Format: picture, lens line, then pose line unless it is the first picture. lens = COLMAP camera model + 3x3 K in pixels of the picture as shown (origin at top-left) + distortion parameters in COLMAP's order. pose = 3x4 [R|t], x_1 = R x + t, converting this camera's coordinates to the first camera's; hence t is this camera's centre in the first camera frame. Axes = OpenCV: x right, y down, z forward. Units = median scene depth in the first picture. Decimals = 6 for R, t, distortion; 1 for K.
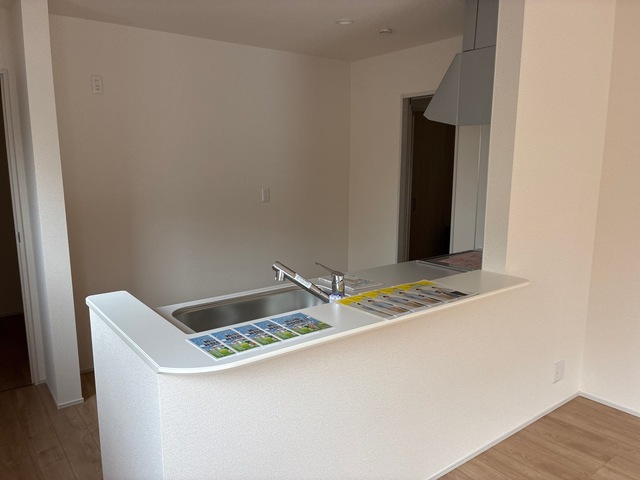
lens RADIAL K [[485.9, 0, 318.9], [0, 485.9, 241.2], [0, 0, 1]] dist [0.042764, 0.004584]
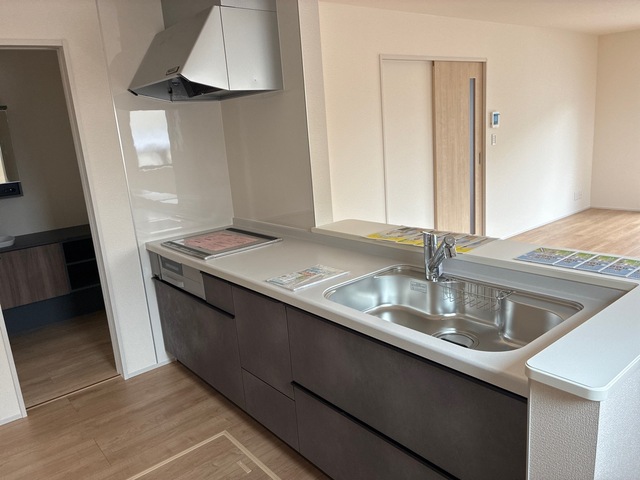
lens RADIAL K [[485.9, 0, 319.3], [0, 485.9, 238.3], [0, 0, 1]] dist [0.042764, 0.004584]
pose [[-0.038650, -0.227351, 0.973046, -1.073515], [0.239749, 0.943220, 0.229905, -0.241164], [-0.970065, 0.242173, 0.018052, 1.453253]]
